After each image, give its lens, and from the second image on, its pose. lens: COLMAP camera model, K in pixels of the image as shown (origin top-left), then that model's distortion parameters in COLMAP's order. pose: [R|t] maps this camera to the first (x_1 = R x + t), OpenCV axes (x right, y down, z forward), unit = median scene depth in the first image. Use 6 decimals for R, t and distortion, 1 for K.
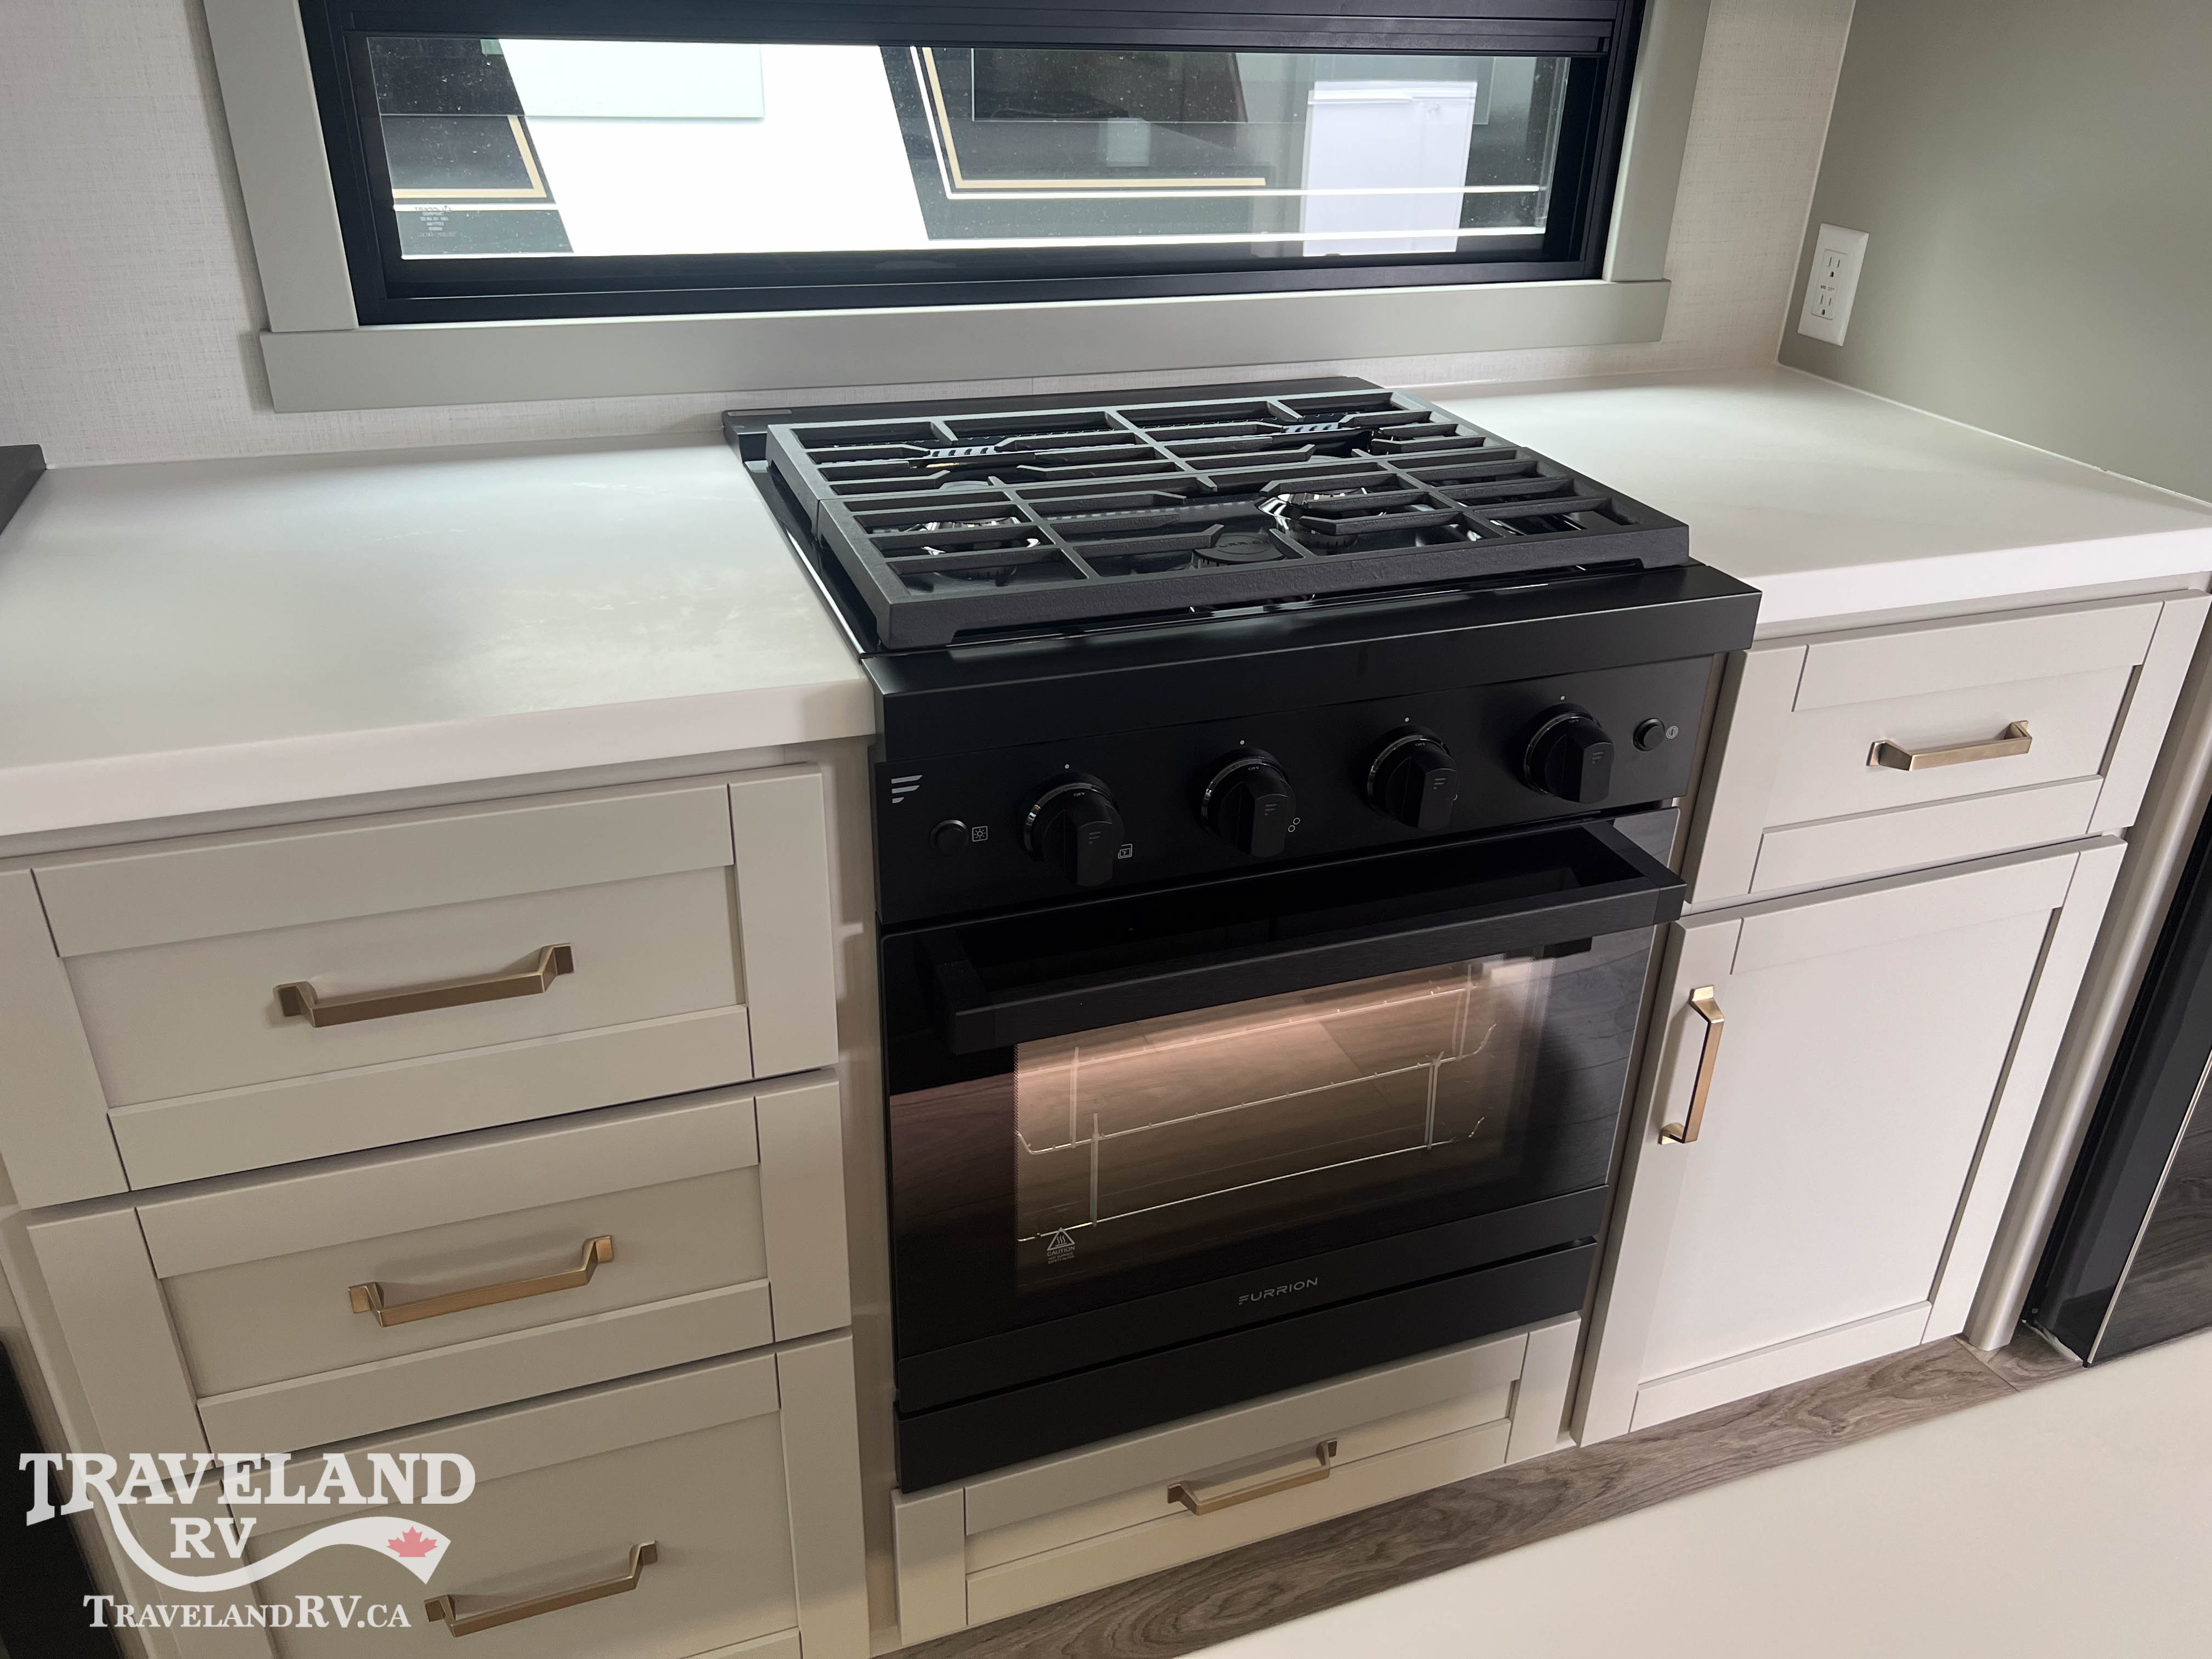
lens RADIAL K [[1660.2, 0, 1114.6], [0, 1660.2, 836.2], [0, 0, 1]] dist [0.064163, -0.077215]
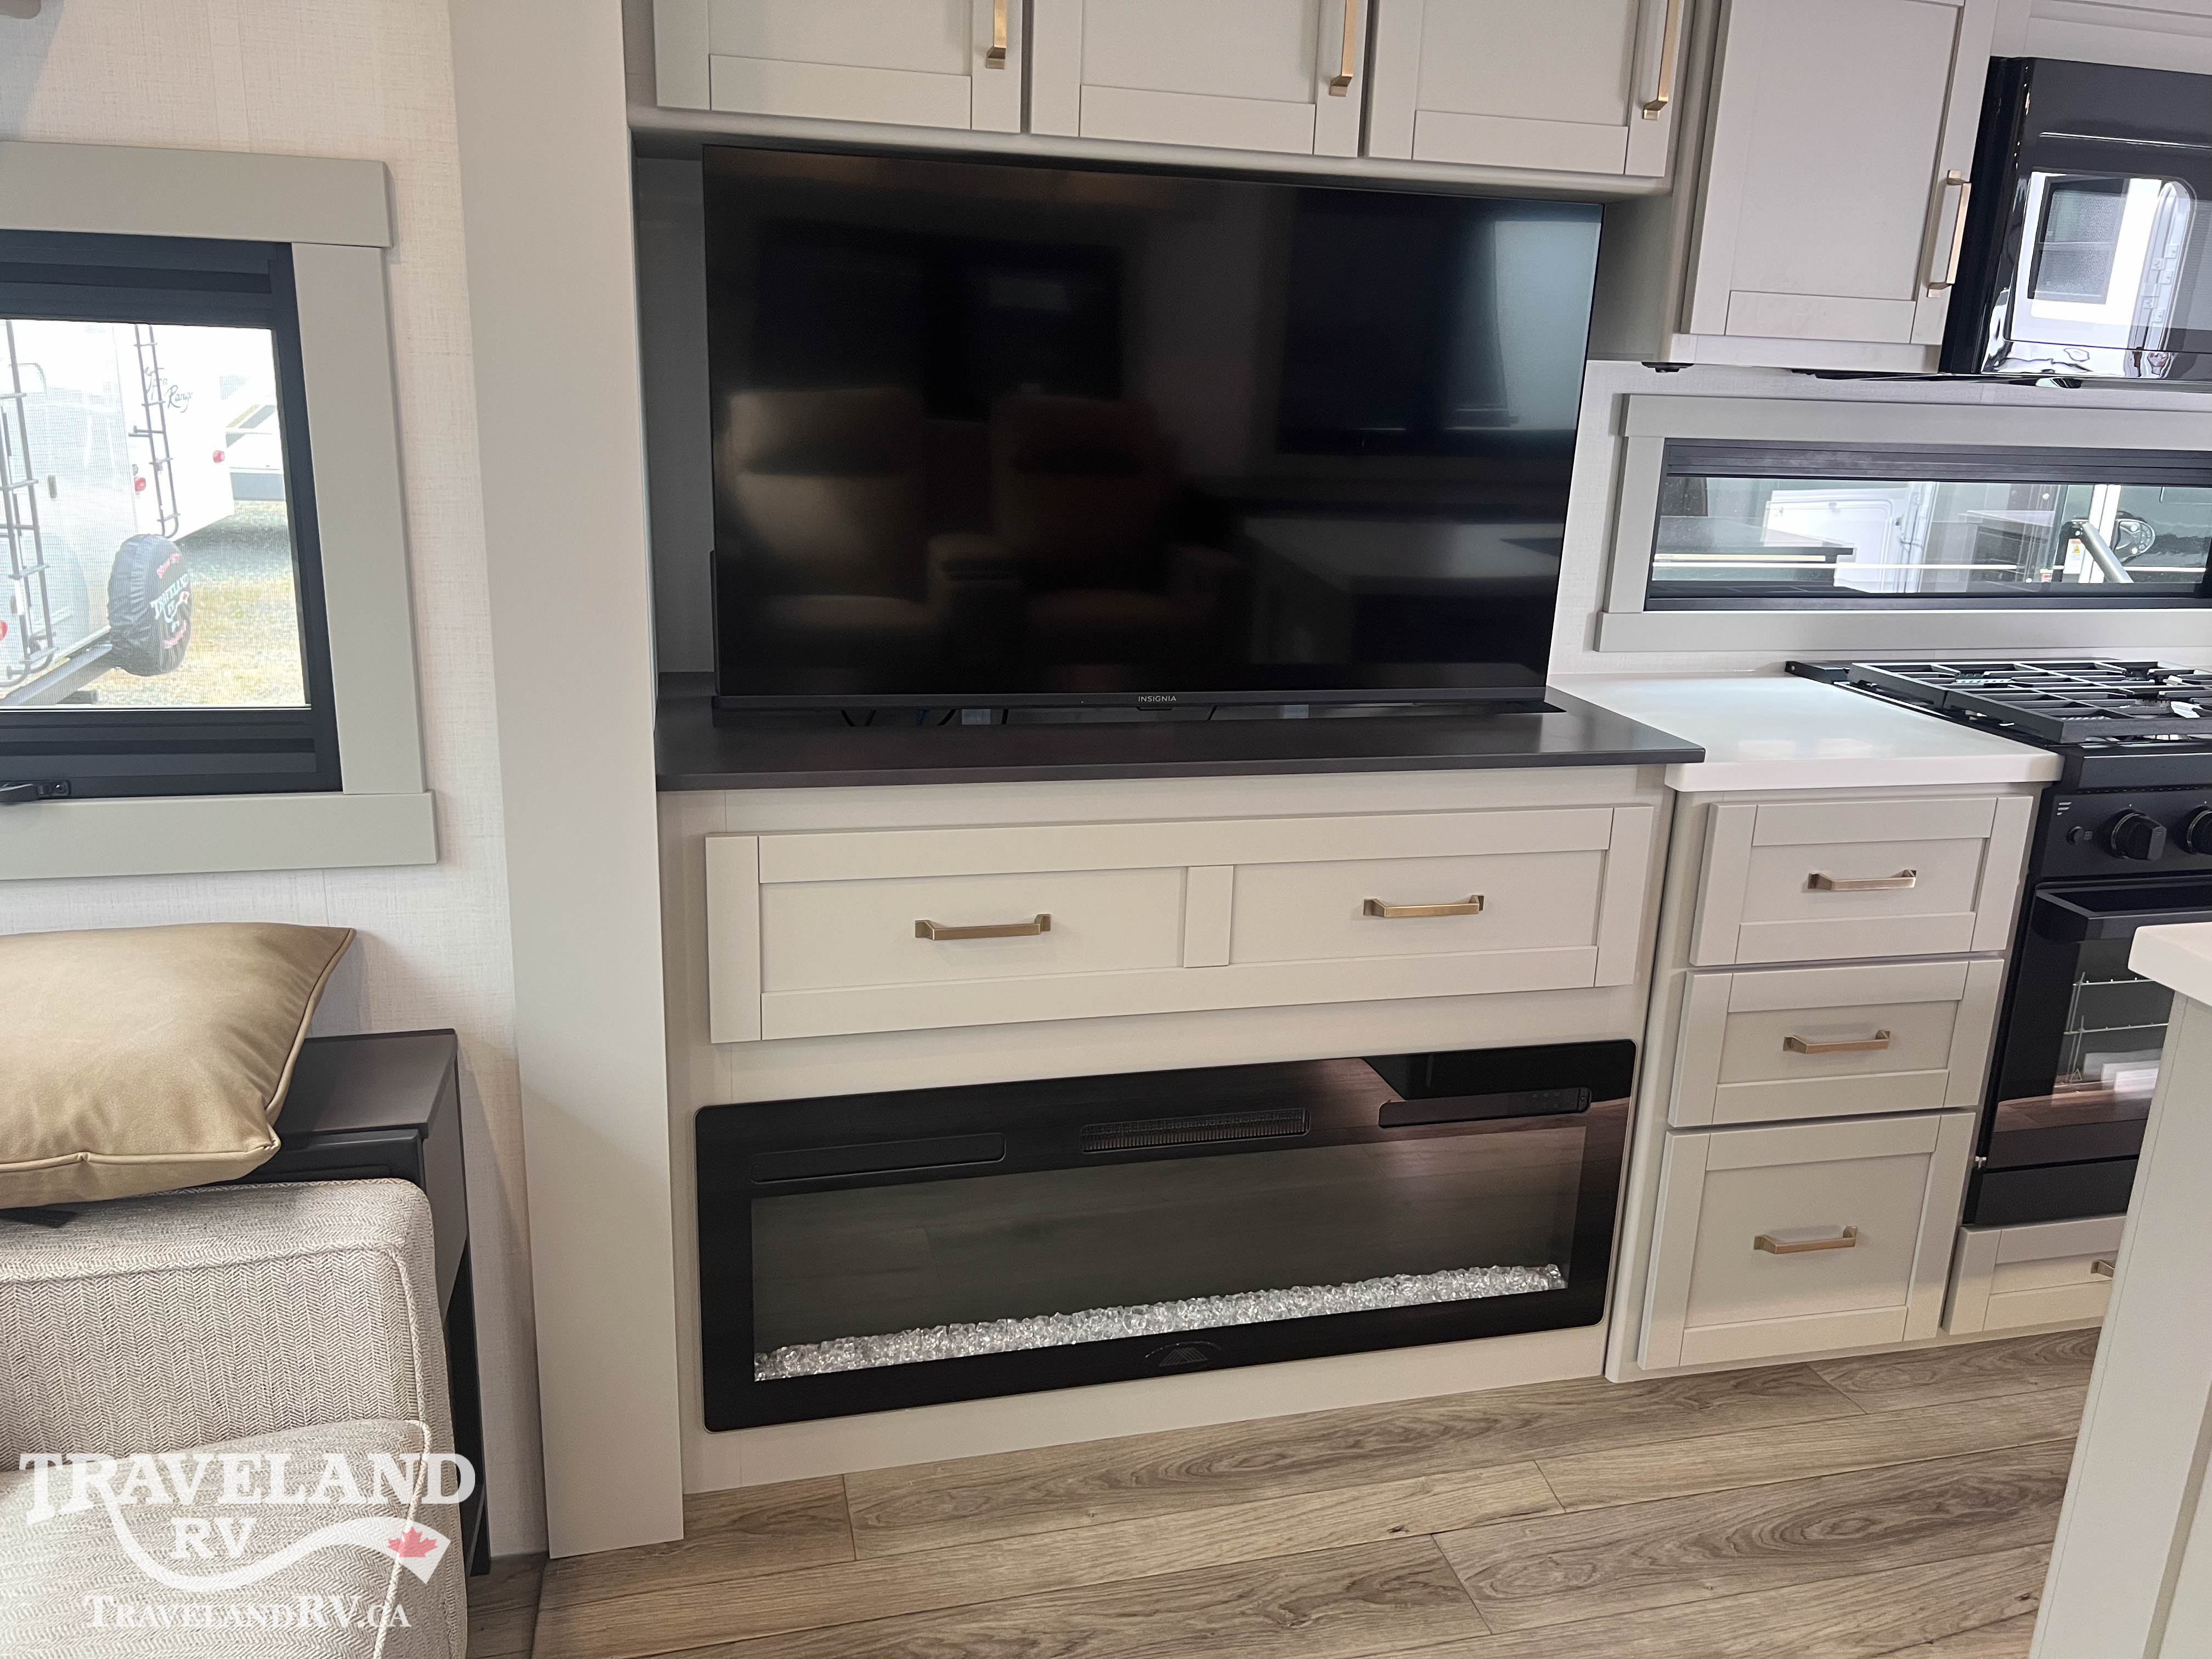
lens RADIAL K [[1660.2, 0, 1115.7], [0, 1660.2, 819.5], [0, 0, 1]] dist [0.064163, -0.077215]
pose [[0.995082, 0.035372, -0.092525, -0.847966], [-0.054852, 0.974551, -0.217349, 0.387899], [0.082482, 0.221356, 0.971699, -0.889134]]
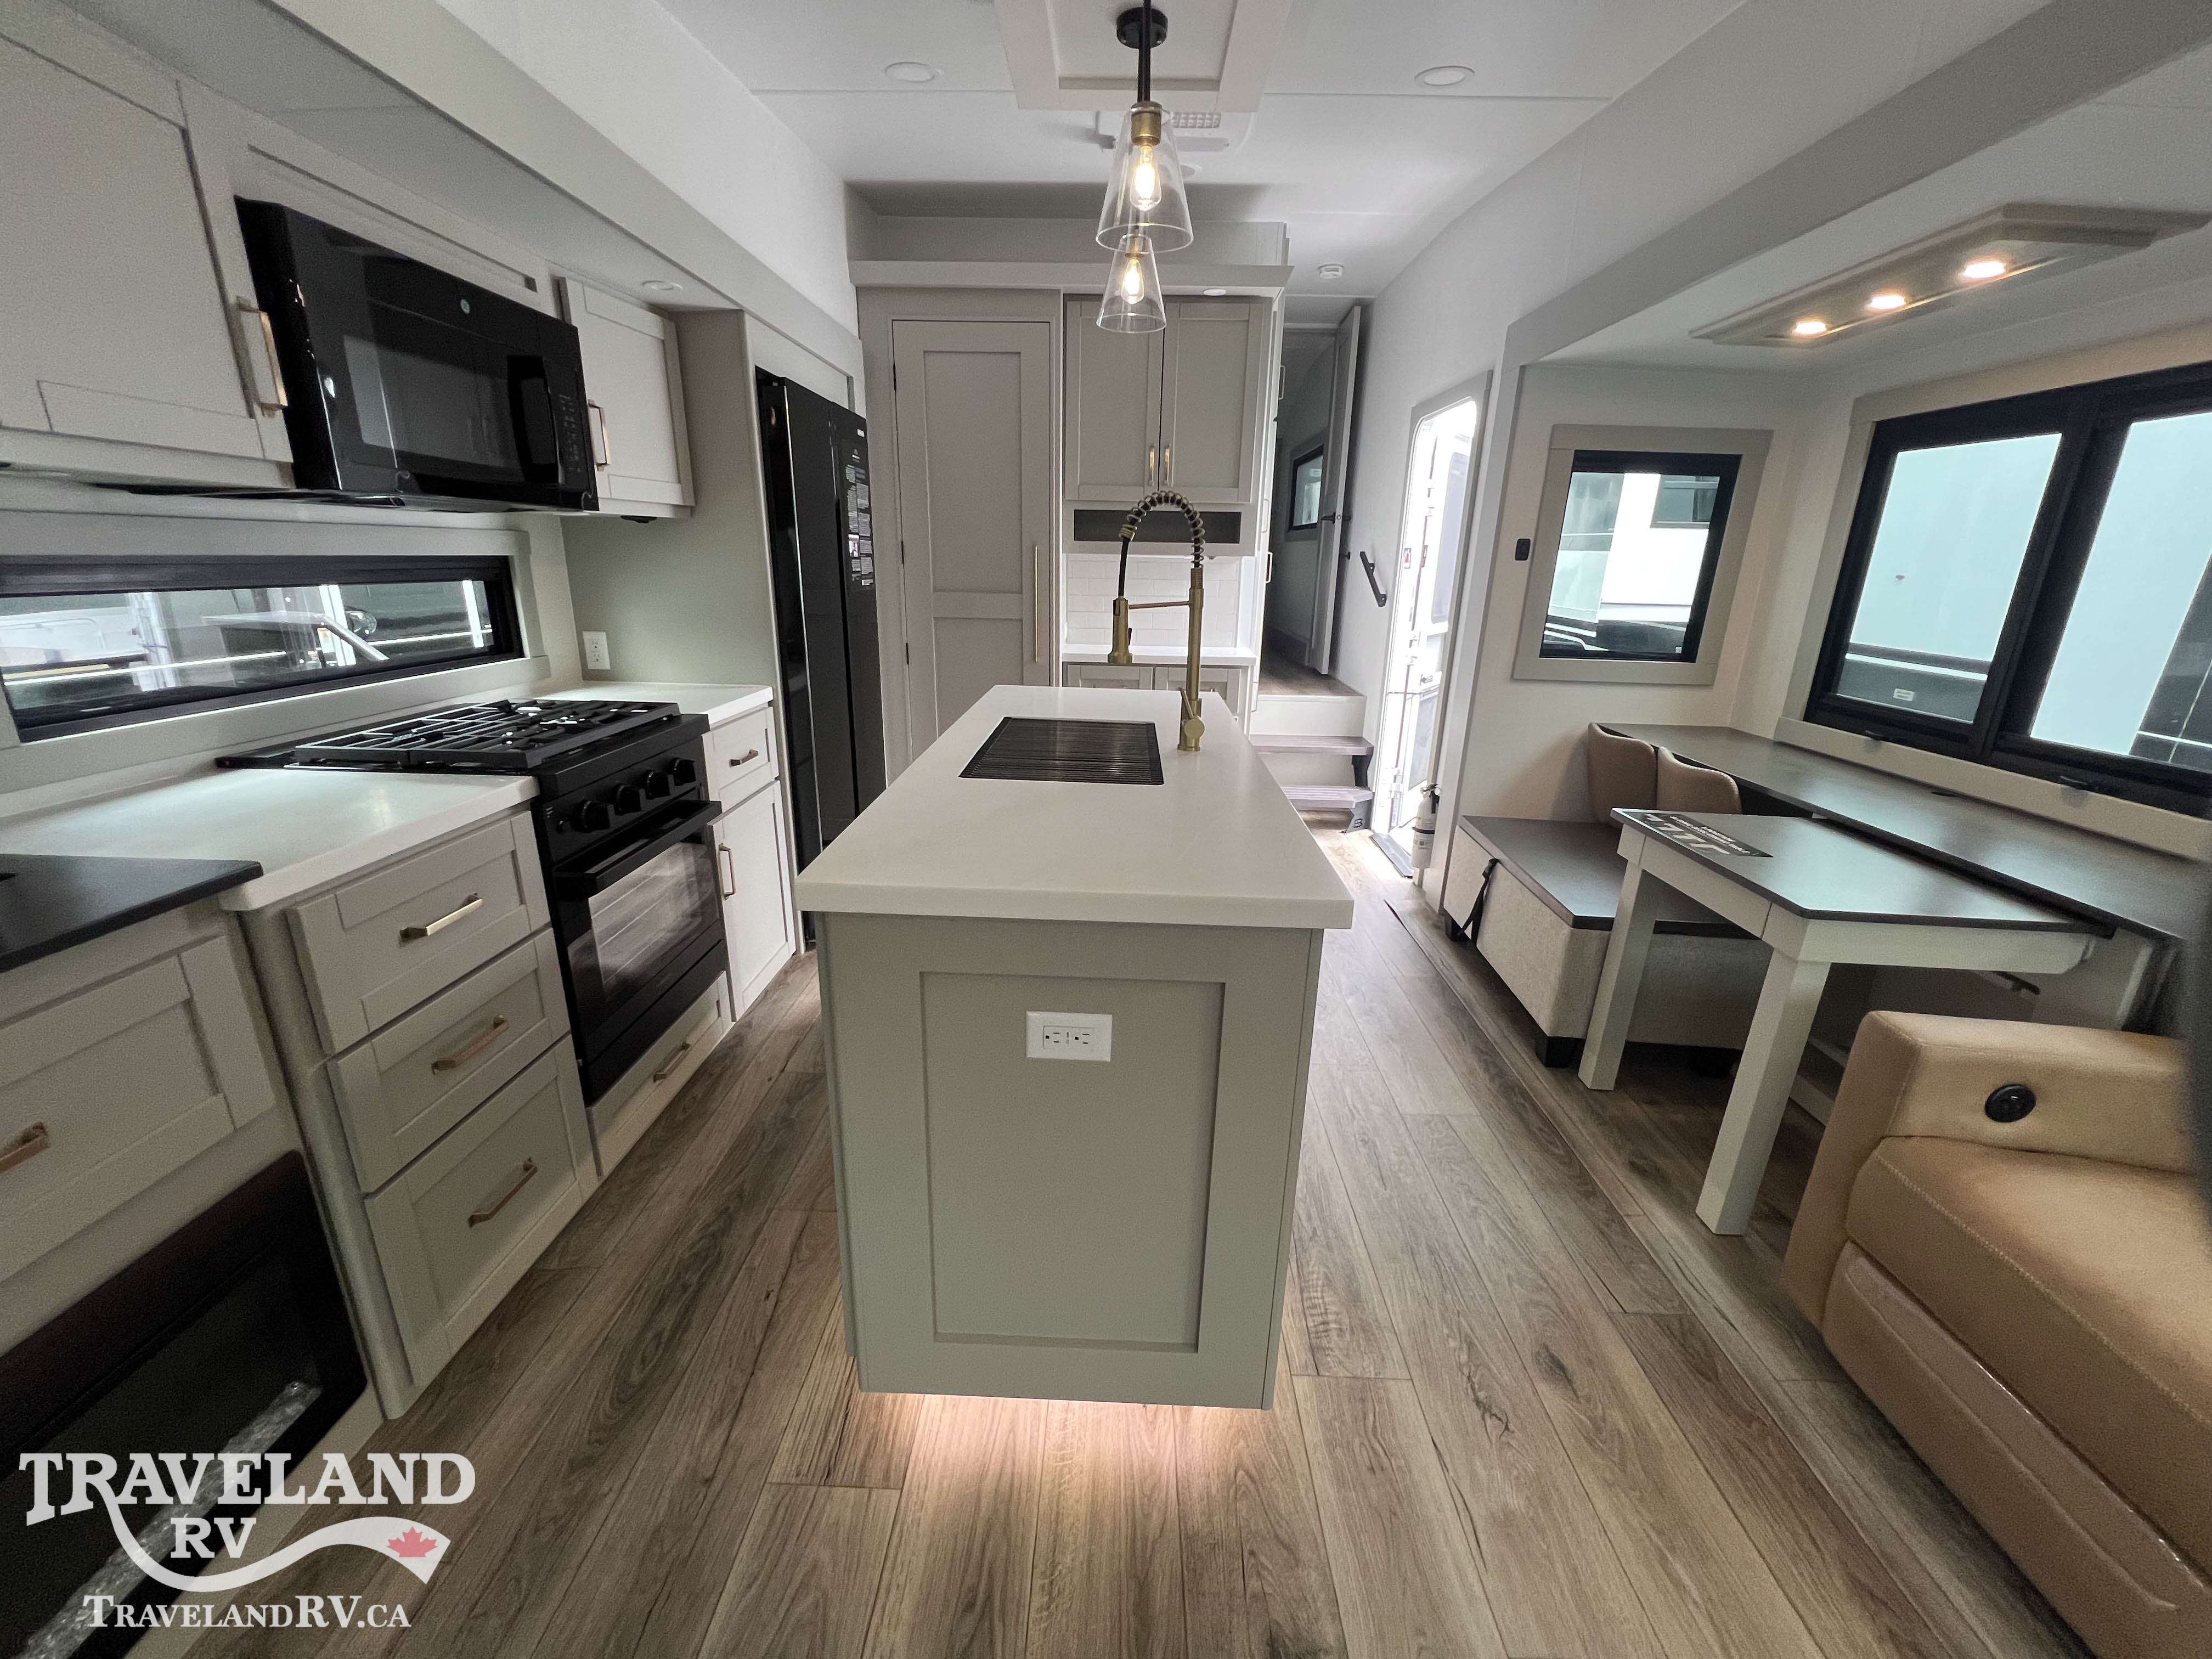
lens RADIAL K [[894.8, 0, 1117.9], [0, 894.8, 831.3], [0, 0, 1]] dist [0.003641, -0.000046]
pose [[0.353893, -0.295886, 0.887249, -0.897325], [0.429970, 0.893921, 0.126611, 0.176314], [-0.830594, 0.336683, 0.443575, -0.410132]]
